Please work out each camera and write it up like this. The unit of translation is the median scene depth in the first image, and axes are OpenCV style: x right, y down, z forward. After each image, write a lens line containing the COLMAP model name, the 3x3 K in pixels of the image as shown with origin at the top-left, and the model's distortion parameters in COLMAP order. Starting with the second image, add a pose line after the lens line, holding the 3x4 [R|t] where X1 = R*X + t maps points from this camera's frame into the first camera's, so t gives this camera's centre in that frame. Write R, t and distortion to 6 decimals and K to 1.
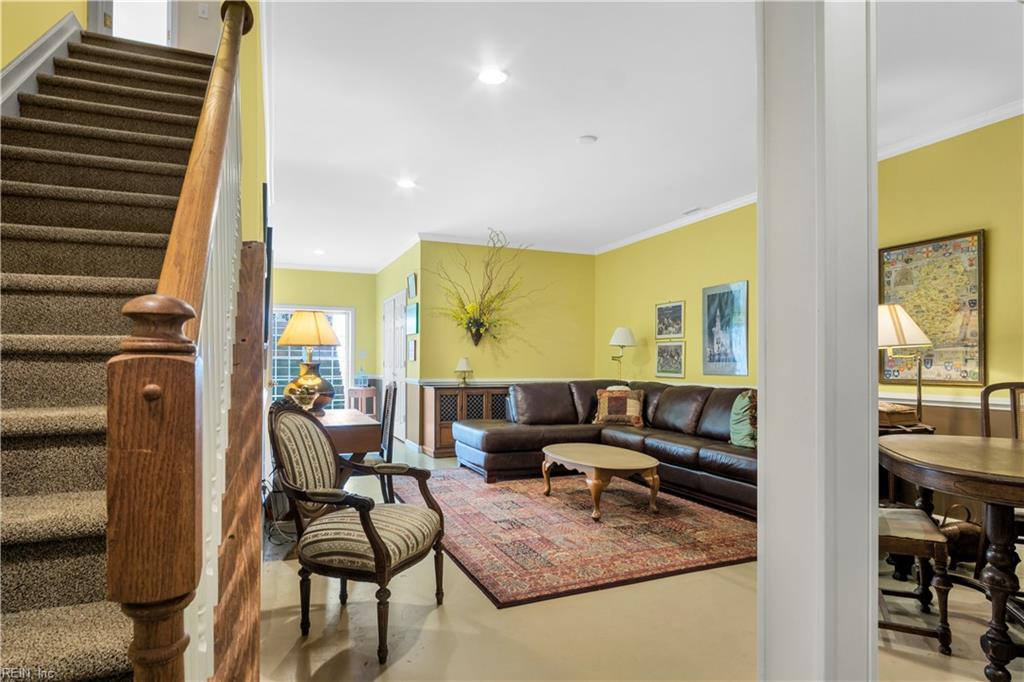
lens RADIAL K [[560.3, 0, 508.3], [0, 560.3, 359.7], [0, 0, 1]] dist [-0.005521, -0.003598]
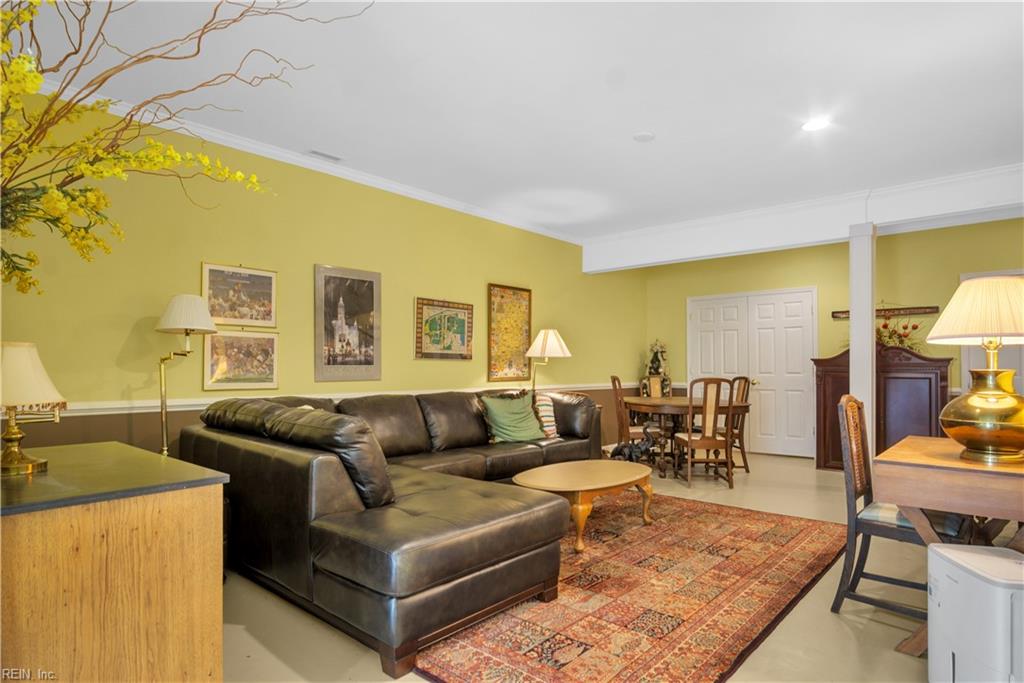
lens RADIAL K [[560.3, 0, 508.3], [0, 560.3, 360.2], [0, 0, 1]] dist [-0.005521, -0.003598]
pose [[-0.426447, 0.010554, 0.904451, -0.571468], [-0.006442, 0.999871, -0.014705, 0.010170], [-0.904490, -0.012097, -0.426324, 1.474757]]
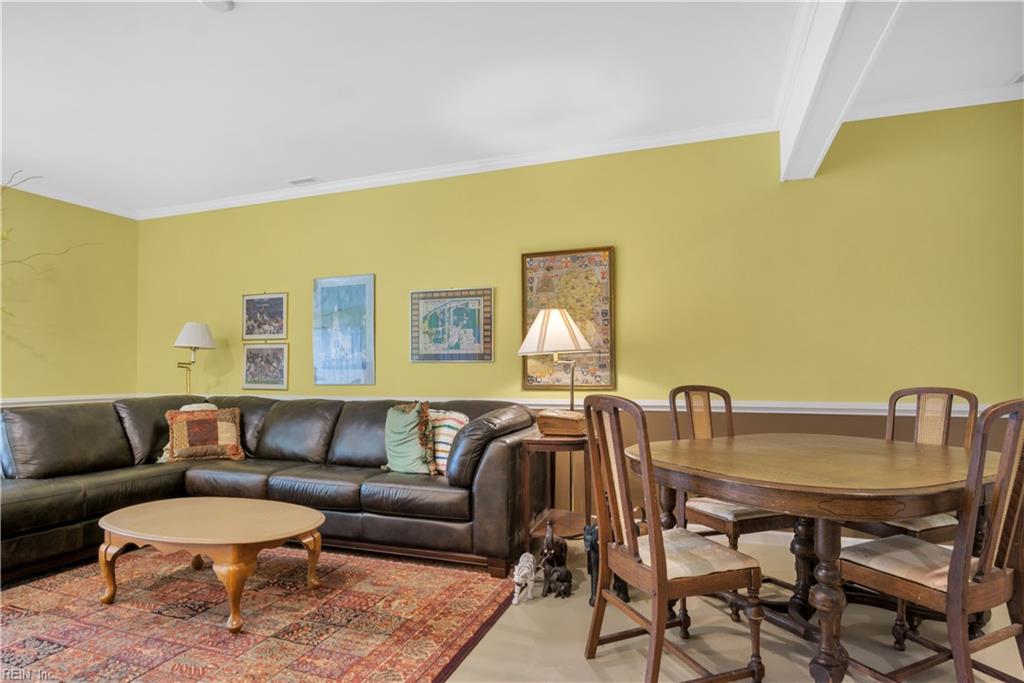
lens RADIAL K [[560.3, 0, 508.3], [0, 560.3, 360.2], [0, 0, 1]] dist [-0.005521, -0.003598]
pose [[0.681691, 0.007844, 0.731598, -0.074496], [0.002842, 0.999907, -0.013369, 0.003320], [-0.731635, 0.011193, 0.681605, 0.328174]]
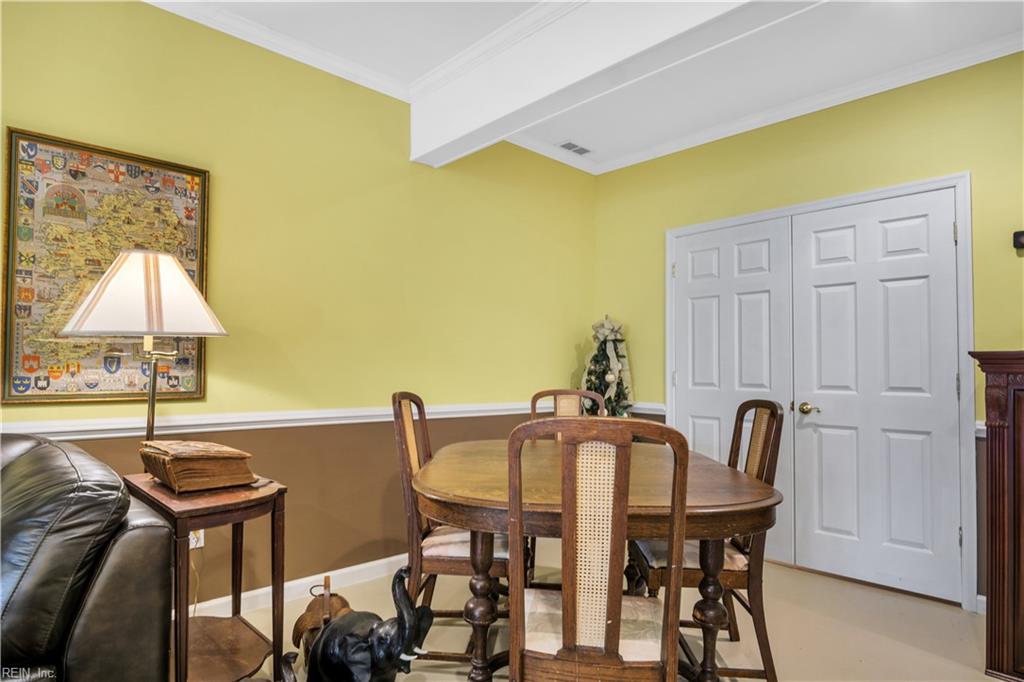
lens RADIAL K [[560.3, 0, 508.3], [0, 560.3, 359.7], [0, 0, 1]] dist [-0.005521, -0.003598]
pose [[-0.334963, 0.011824, 0.942157, 0.063949], [-0.018275, 0.999652, -0.019043, 0.004489], [-0.942054, -0.023597, -0.334630, 0.715037]]
